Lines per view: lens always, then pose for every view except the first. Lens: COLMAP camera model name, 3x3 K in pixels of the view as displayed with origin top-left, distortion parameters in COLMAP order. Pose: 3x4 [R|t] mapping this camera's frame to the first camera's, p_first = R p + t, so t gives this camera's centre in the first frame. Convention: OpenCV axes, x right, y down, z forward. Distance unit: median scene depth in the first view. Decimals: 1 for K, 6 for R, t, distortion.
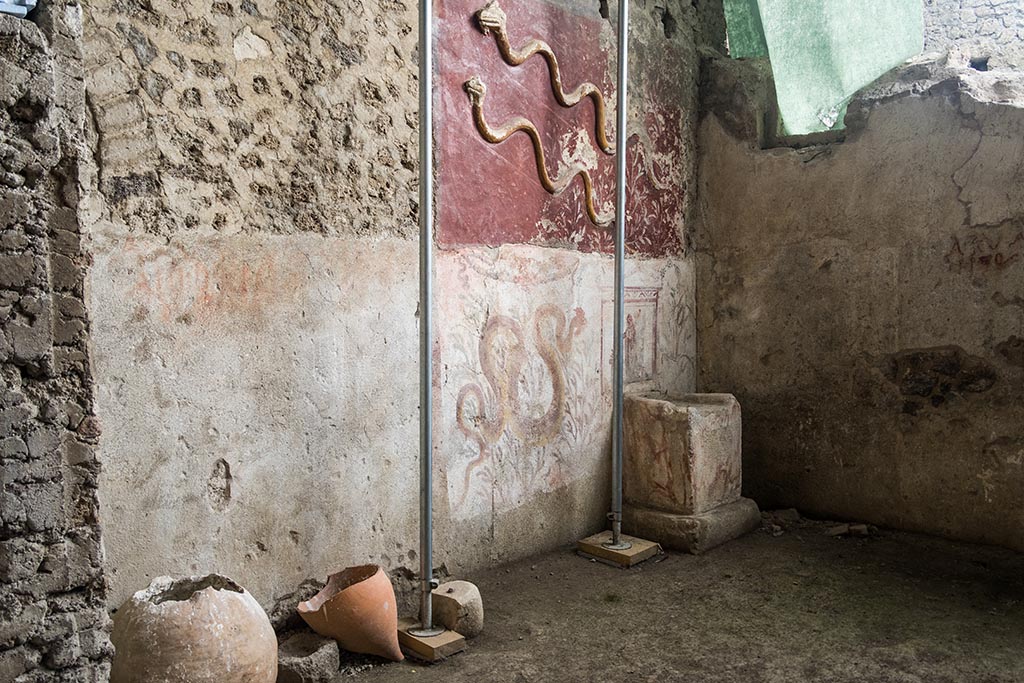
lens RADIAL K [[876.6, 0, 512.0], [0, 876.6, 341.5], [0, 0, 1]] dist [0.071809, -0.080952]
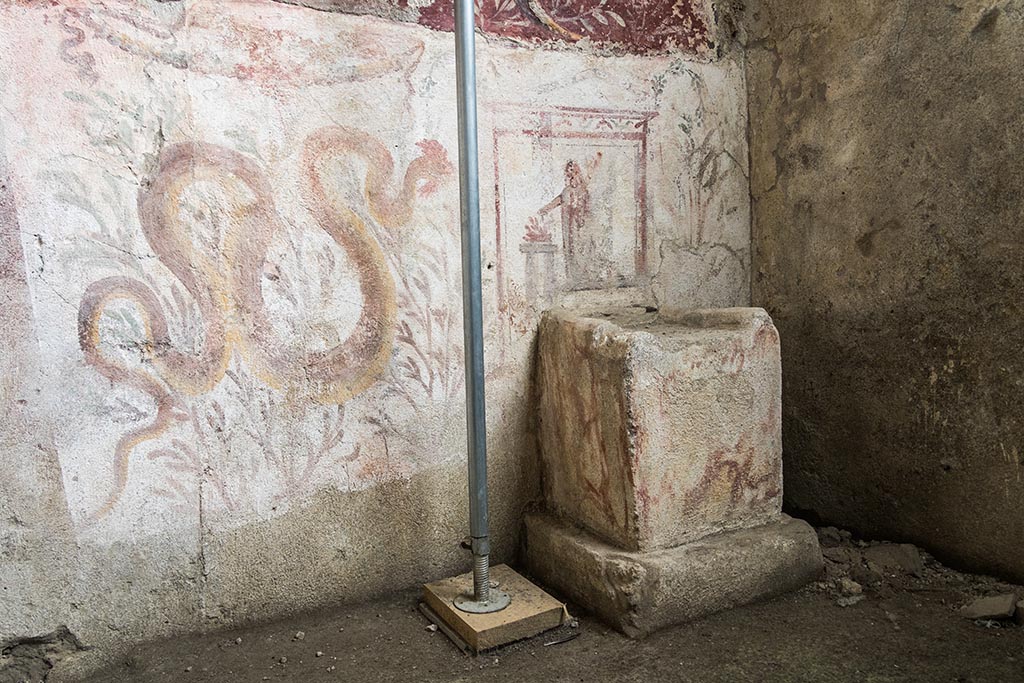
lens RADIAL K [[876.6, 0, 512.0], [0, 876.6, 341.5], [0, 0, 1]] dist [0.071809, -0.080952]
pose [[0.950317, 0.004427, -0.311252, 0.284571], [0.011708, 0.998683, 0.049953, 0.054871], [0.311064, -0.051116, 0.949013, 0.515089]]
